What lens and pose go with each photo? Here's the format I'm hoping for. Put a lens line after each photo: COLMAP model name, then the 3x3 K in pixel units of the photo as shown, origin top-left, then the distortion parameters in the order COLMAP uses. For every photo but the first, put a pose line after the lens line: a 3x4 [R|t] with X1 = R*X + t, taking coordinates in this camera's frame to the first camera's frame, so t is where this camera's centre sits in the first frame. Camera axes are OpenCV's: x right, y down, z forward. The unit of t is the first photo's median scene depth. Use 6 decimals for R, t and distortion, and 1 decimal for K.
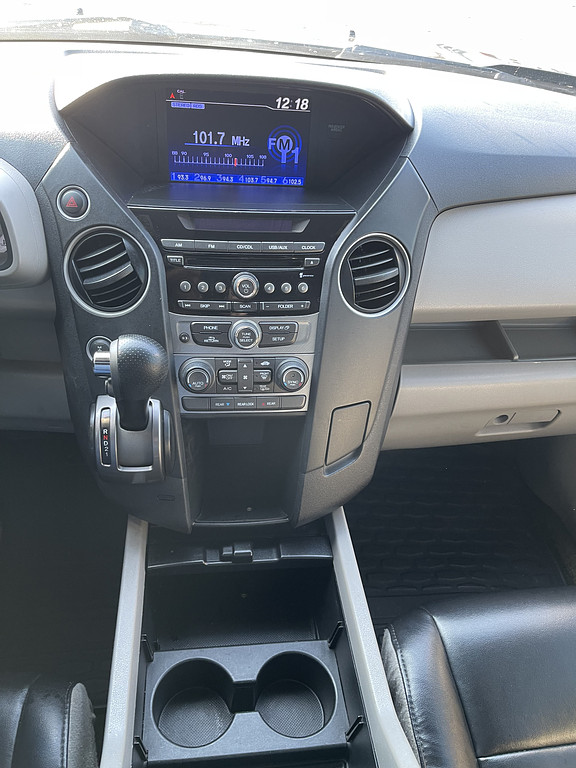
lens RADIAL K [[592.5, 0, 288.0], [0, 592.5, 384.0], [0, 0, 1]] dist [0.014285, 0.002205]
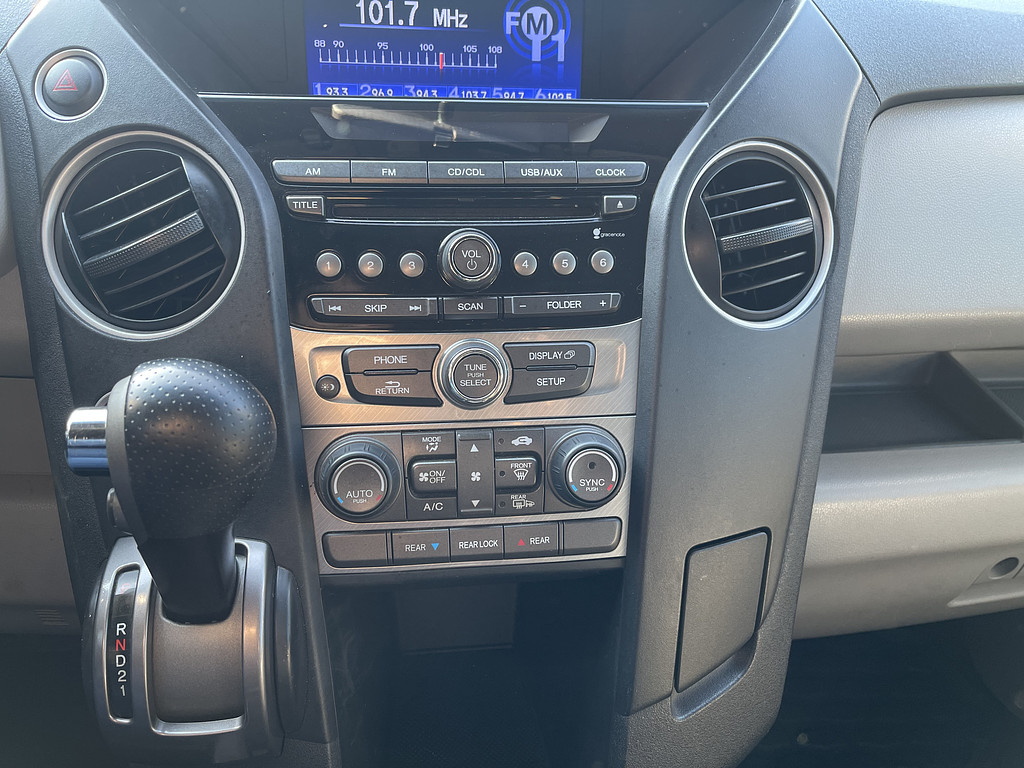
lens RADIAL K [[790.0, 0, 515.5], [0, 790.0, 381.5], [0, 0, 1]] dist [0.014285, 0.002205]
pose [[0.999053, -0.043426, -0.002797, -0.039894], [0.041903, 0.977373, -0.207332, 0.039423], [0.011737, 0.207018, 0.978267, 0.449574]]
